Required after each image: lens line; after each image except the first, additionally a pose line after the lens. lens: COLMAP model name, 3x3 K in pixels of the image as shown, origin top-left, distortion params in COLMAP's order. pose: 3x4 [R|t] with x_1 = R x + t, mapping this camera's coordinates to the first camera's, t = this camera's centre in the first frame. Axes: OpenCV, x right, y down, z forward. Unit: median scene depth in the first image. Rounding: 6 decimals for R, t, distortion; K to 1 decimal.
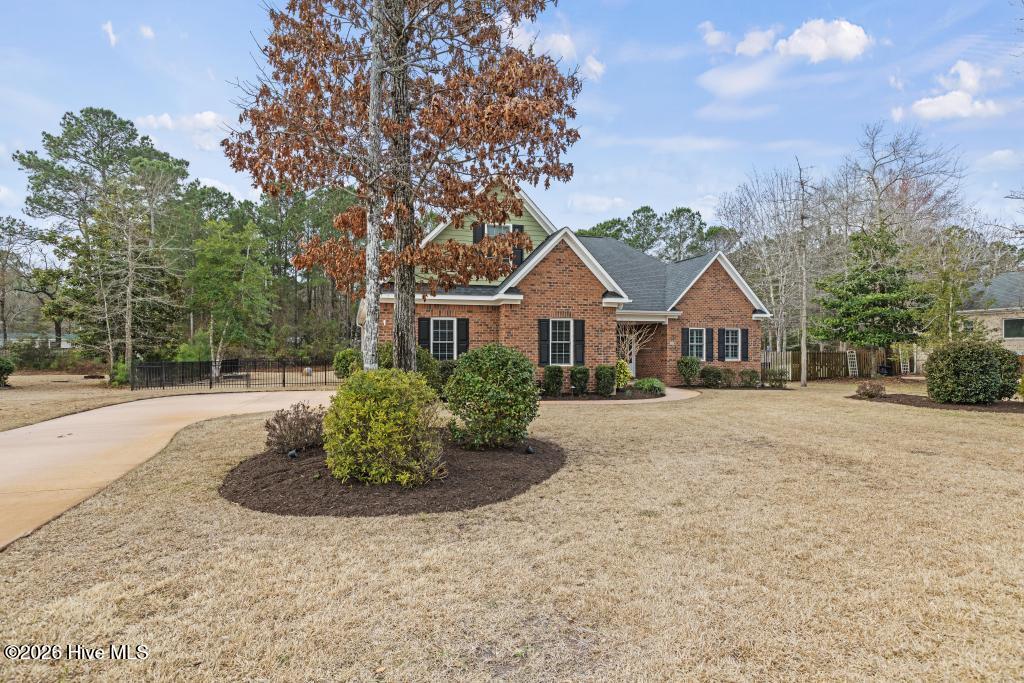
lens RADIAL K [[558.9, 0, 513.2], [0, 558.9, 342.1], [0, 0, 1]] dist [0.018059, 0.002986]
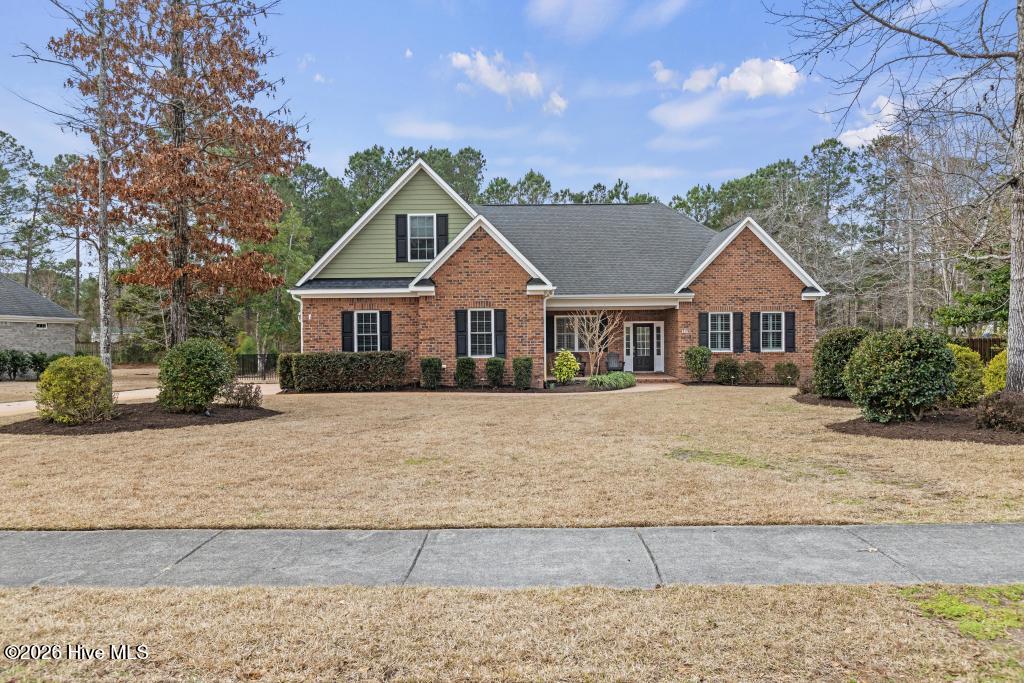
lens RADIAL K [[765.0, 0, 511.7], [0, 765.0, 340.7], [0, 0, 1]] dist [0.006792, -0.001458]
pose [[0.947731, -0.009043, -0.318942, 0.456335], [0.013896, 0.999820, 0.012944, -0.002417], [0.318768, -0.016700, 0.947686, -0.195170]]
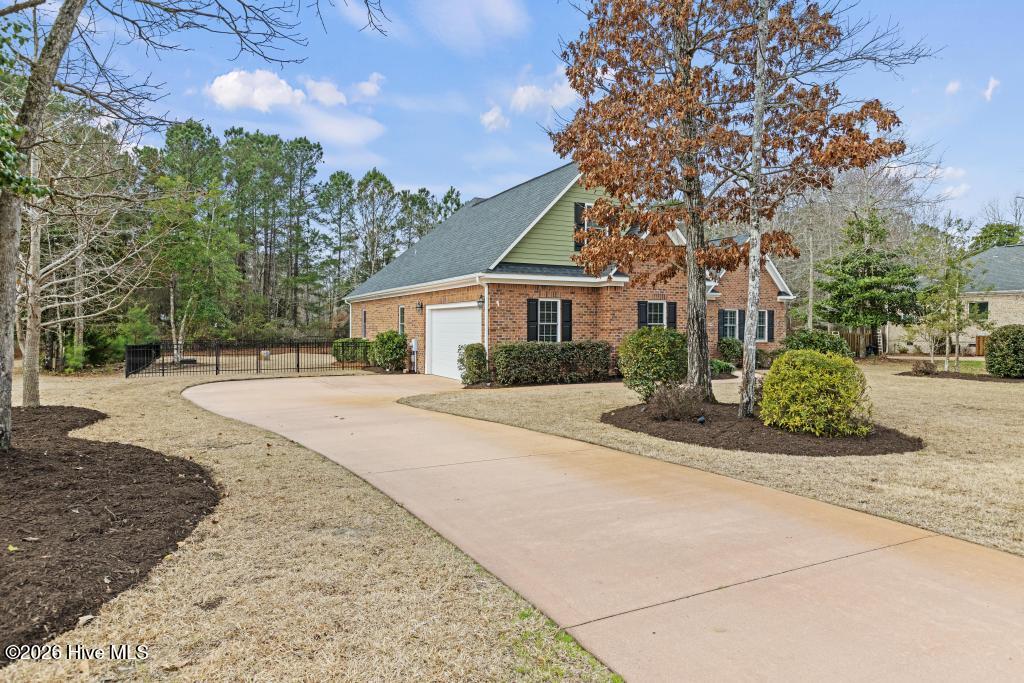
lens RADIAL K [[652.2, 0, 512.5], [0, 652.2, 336.4], [0, 0, 1]] dist [0.008807, 0.000765]
pose [[0.982447, -0.000737, 0.186541, -0.319157], [-0.003871, 0.999696, 0.024336, -0.004101], [-0.186502, -0.024631, 0.982146, -0.092472]]
